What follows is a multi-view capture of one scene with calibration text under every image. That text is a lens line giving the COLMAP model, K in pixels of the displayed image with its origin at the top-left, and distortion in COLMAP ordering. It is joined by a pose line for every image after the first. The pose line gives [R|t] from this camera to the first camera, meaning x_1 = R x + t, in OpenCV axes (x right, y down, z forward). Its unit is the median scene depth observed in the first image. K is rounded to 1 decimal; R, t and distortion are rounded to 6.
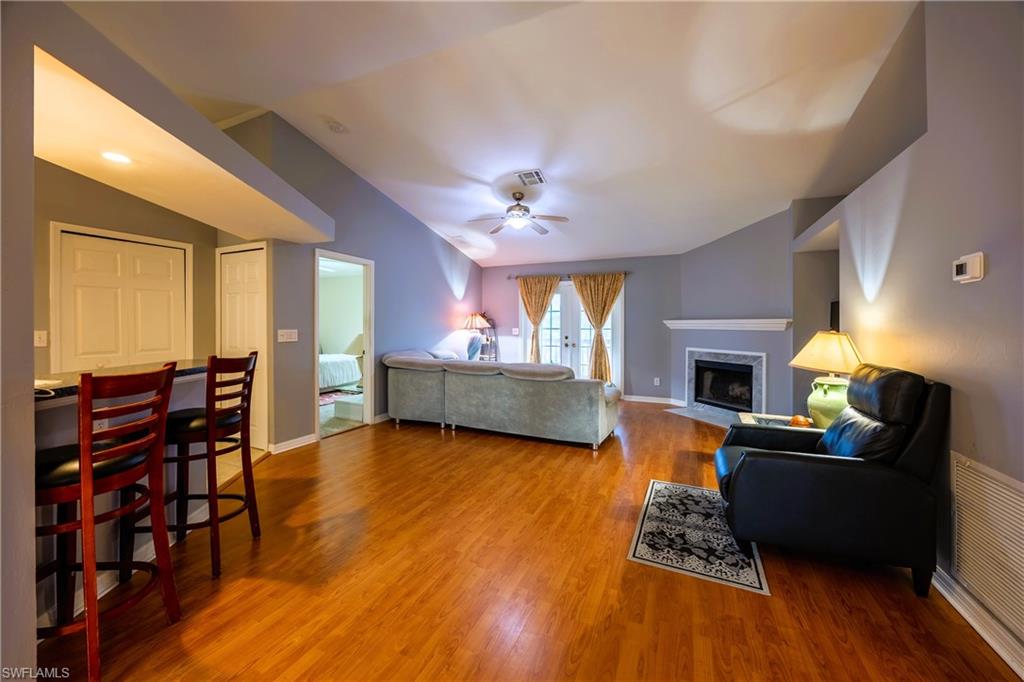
lens RADIAL K [[401.5, 0, 508.2], [0, 401.5, 327.5], [0, 0, 1]] dist [-0.000061, -0.000137]
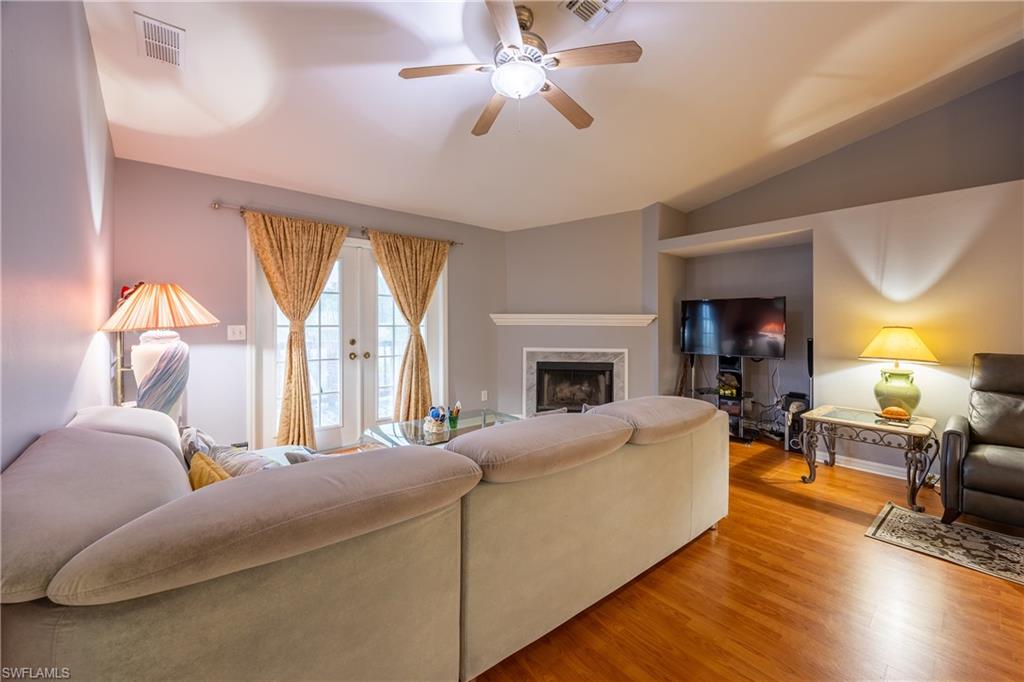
lens RADIAL K [[401.5, 0, 508.2], [0, 401.5, 327.5], [0, 0, 1]] dist [-0.000061, -0.000137]
pose [[0.438285, -0.010667, 0.898773, -0.396593], [0.001415, 0.999937, 0.011178, -0.000807], [-0.898835, -0.003627, 0.438272, 0.882171]]
